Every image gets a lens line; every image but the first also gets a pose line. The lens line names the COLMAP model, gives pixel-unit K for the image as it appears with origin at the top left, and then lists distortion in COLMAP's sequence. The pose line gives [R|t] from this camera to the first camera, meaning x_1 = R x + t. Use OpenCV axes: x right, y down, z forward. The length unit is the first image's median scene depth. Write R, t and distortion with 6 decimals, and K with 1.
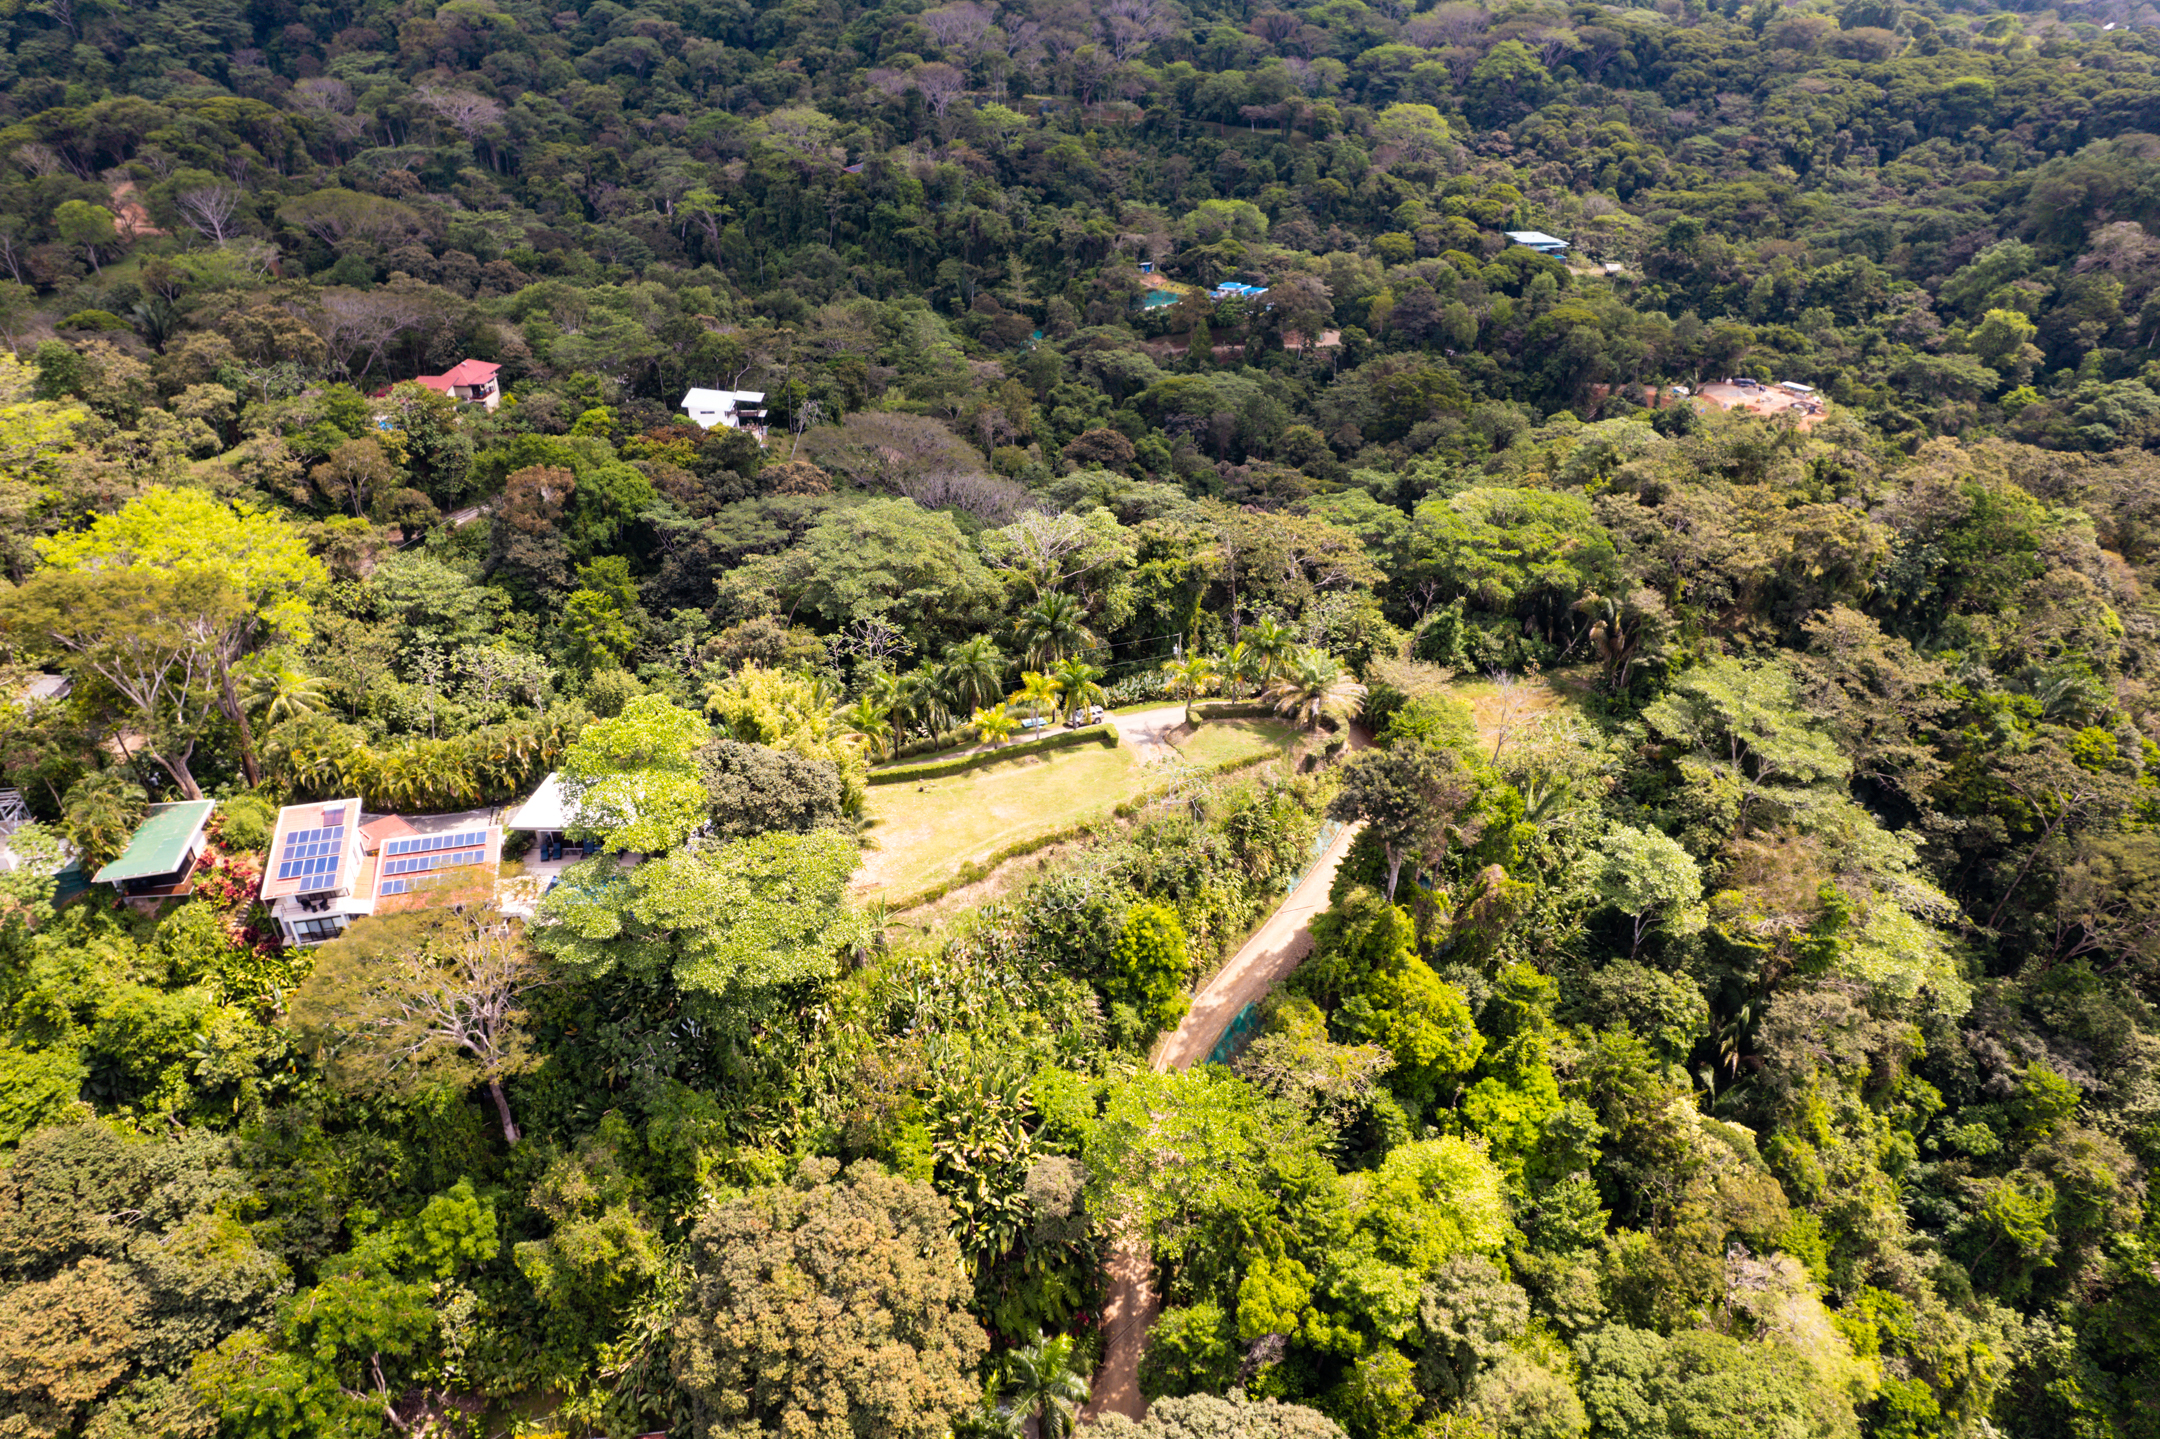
lens RADIAL K [[1381.5, 0, 1074.0], [0, 1381.5, 730.8], [0, 0, 1]] dist [-0.085486, 0.077276]
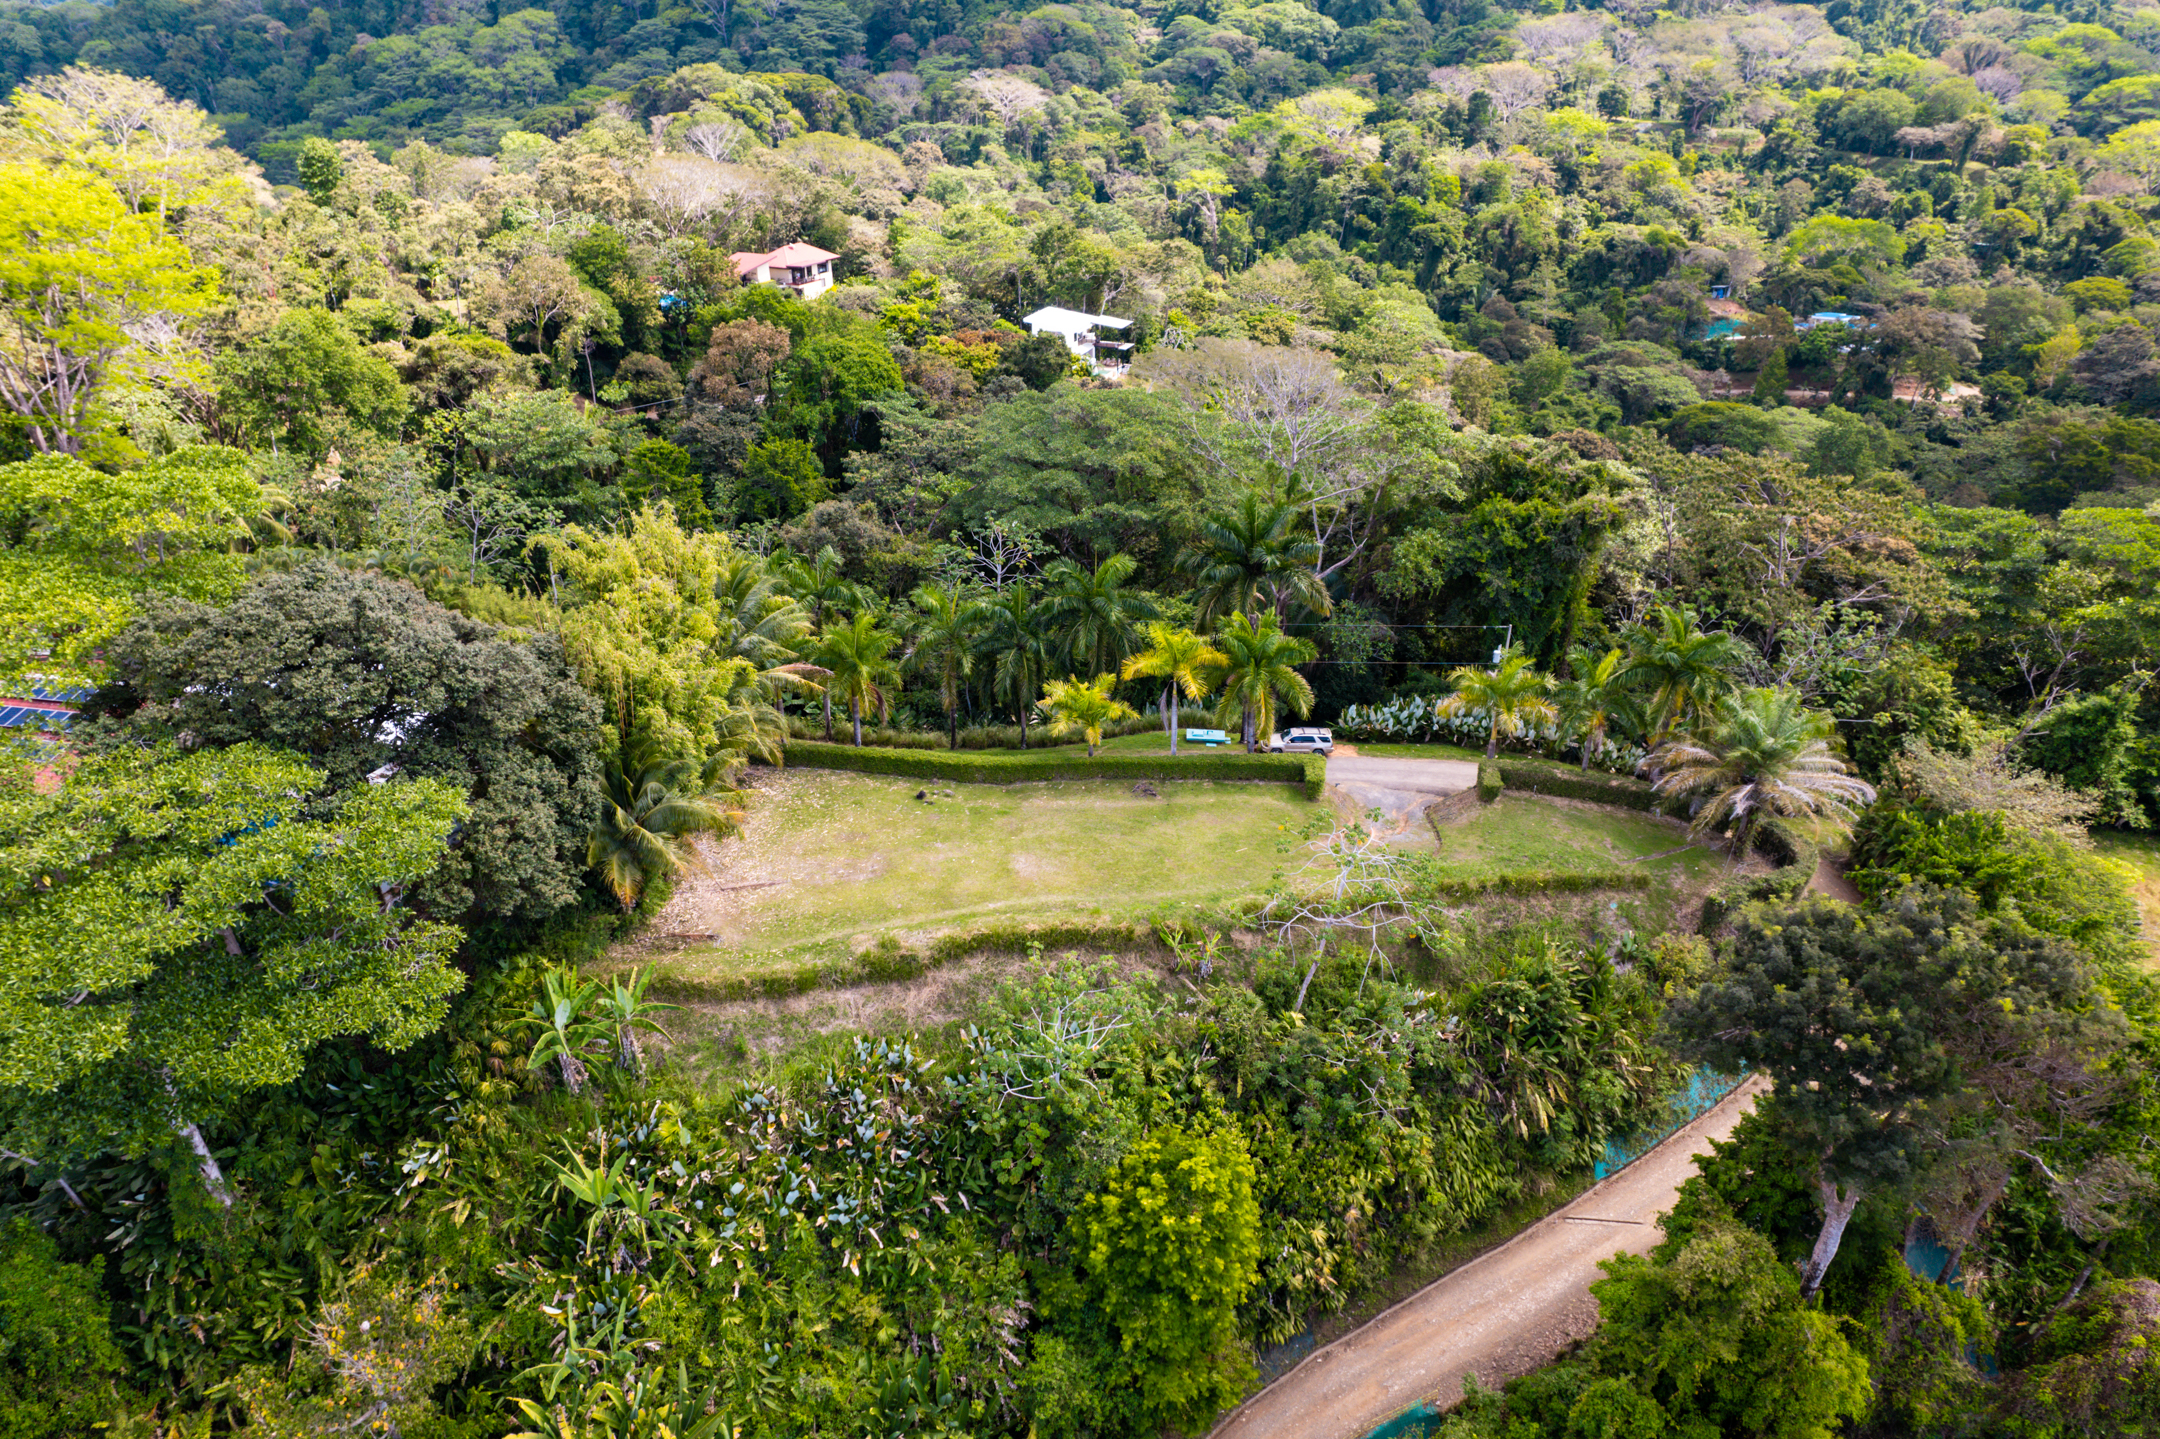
lens RADIAL K [[1381.5, 0, 1074.0], [0, 1381.5, 730.8], [0, 0, 1]] dist [-0.085486, 0.077276]
pose [[0.912580, 0.185017, -0.364645, 0.128109], [-0.207442, 0.977978, -0.022939, 0.016366], [0.352371, 0.096577, 0.930864, 0.473387]]
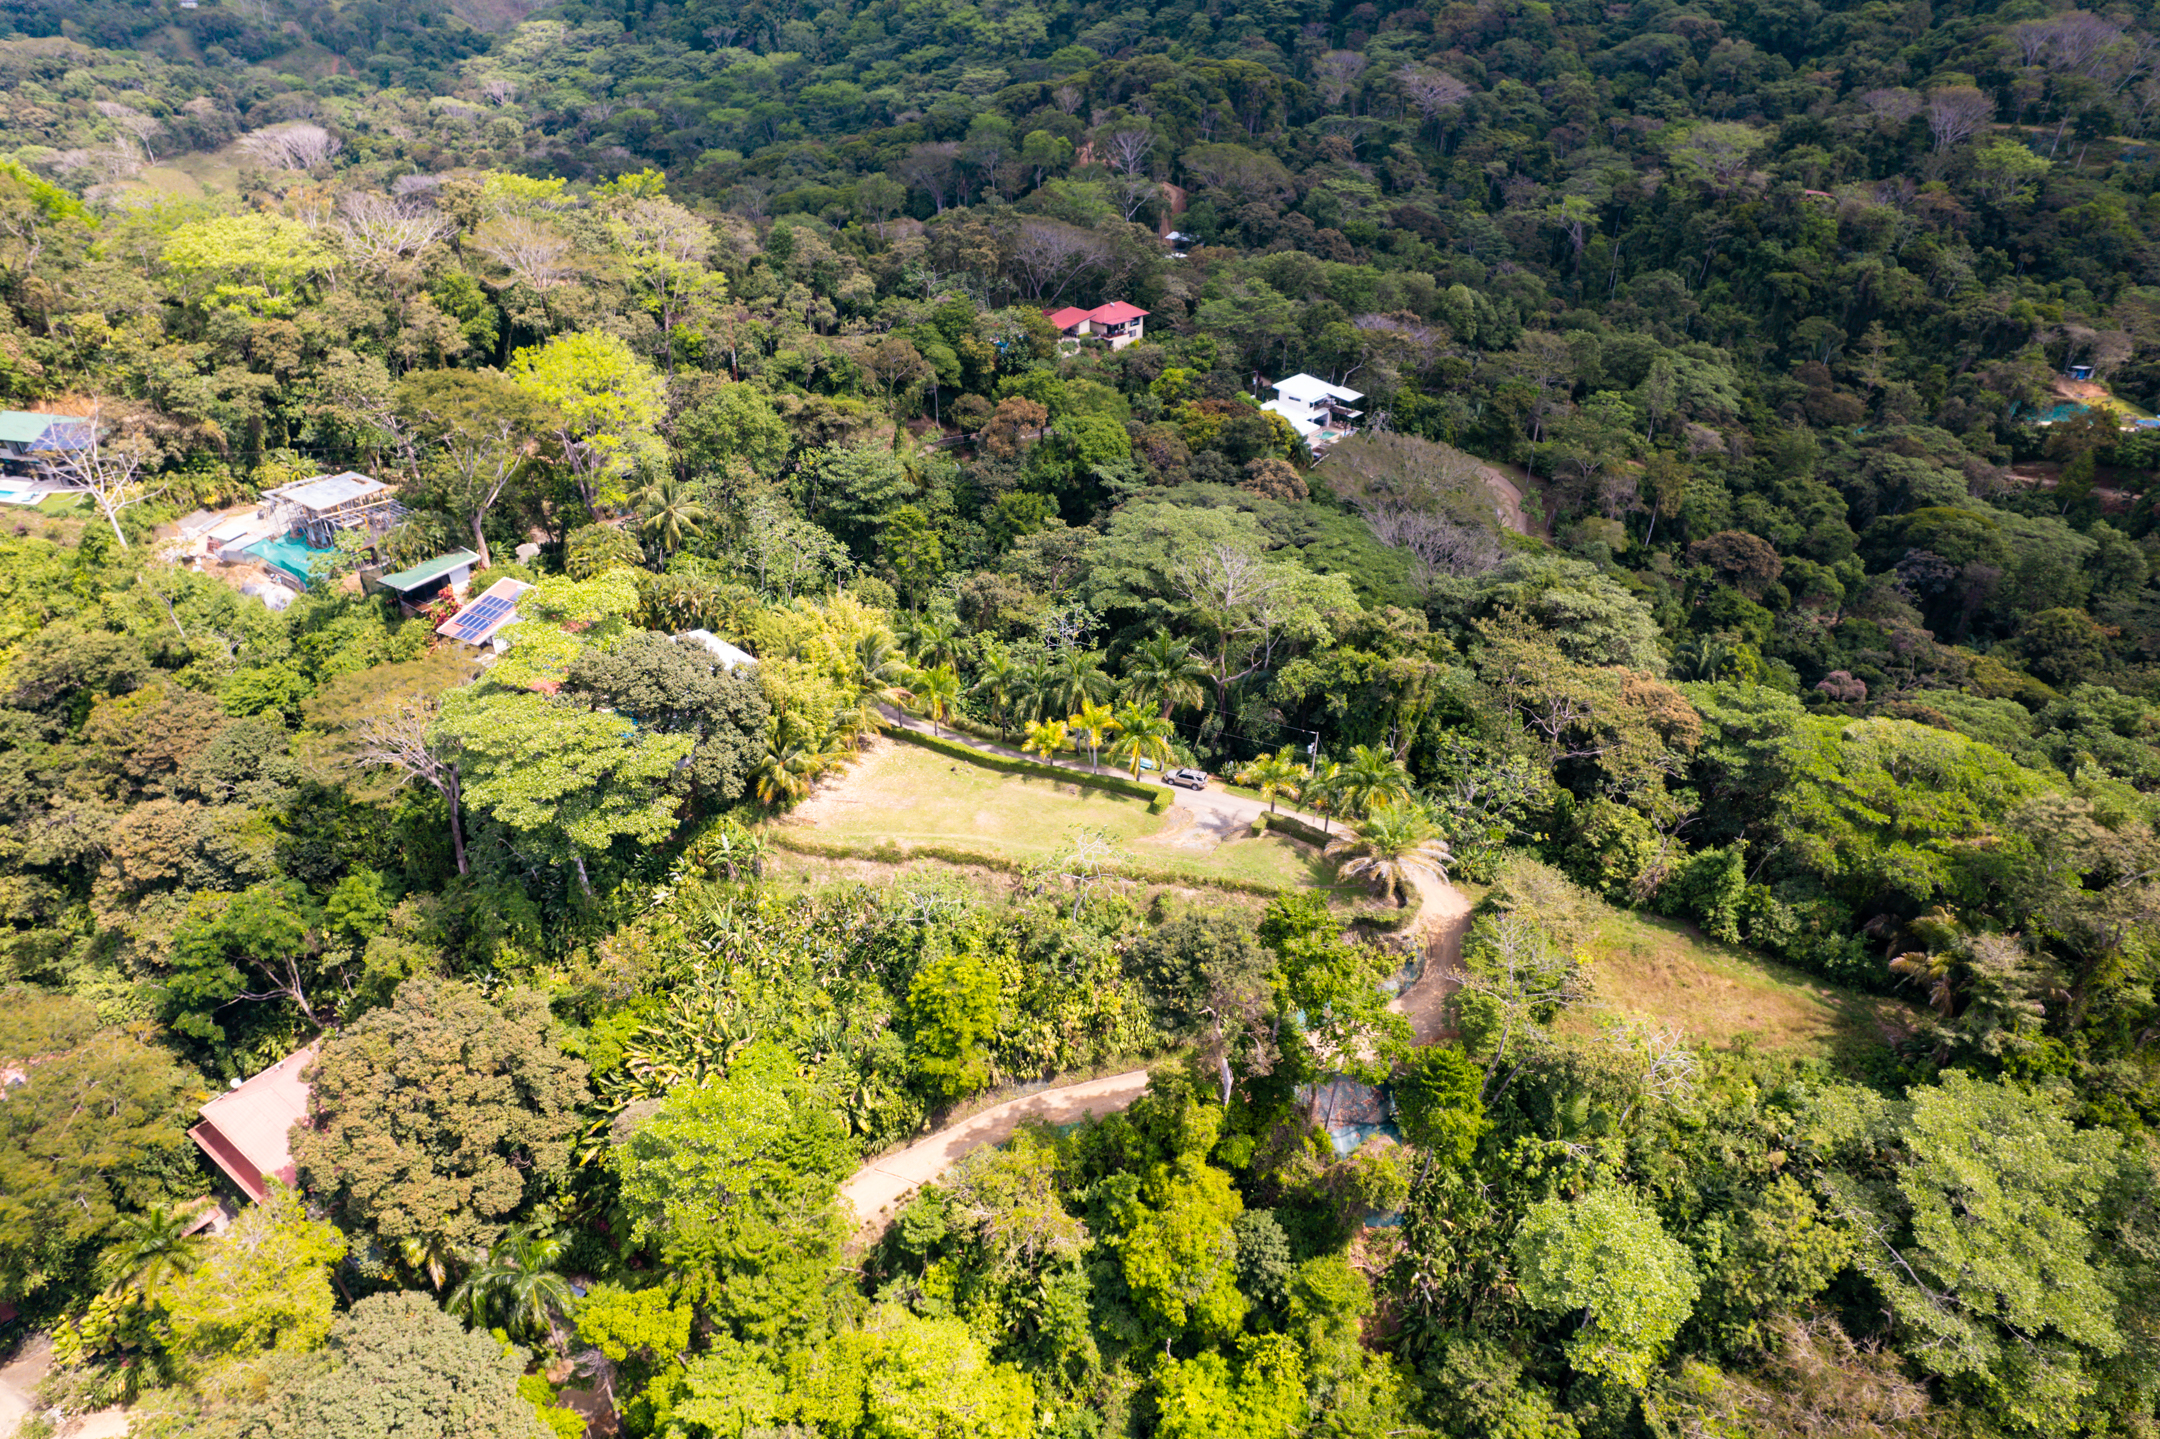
lens RADIAL K [[1381.5, 0, 1074.0], [0, 1381.5, 730.8], [0, 0, 1]] dist [-0.085486, 0.077276]
pose [[0.717229, 0.361273, -0.595872, 0.498755], [-0.359196, 0.924426, 0.128123, -0.132095], [0.597127, 0.122142, 0.792793, 0.235704]]
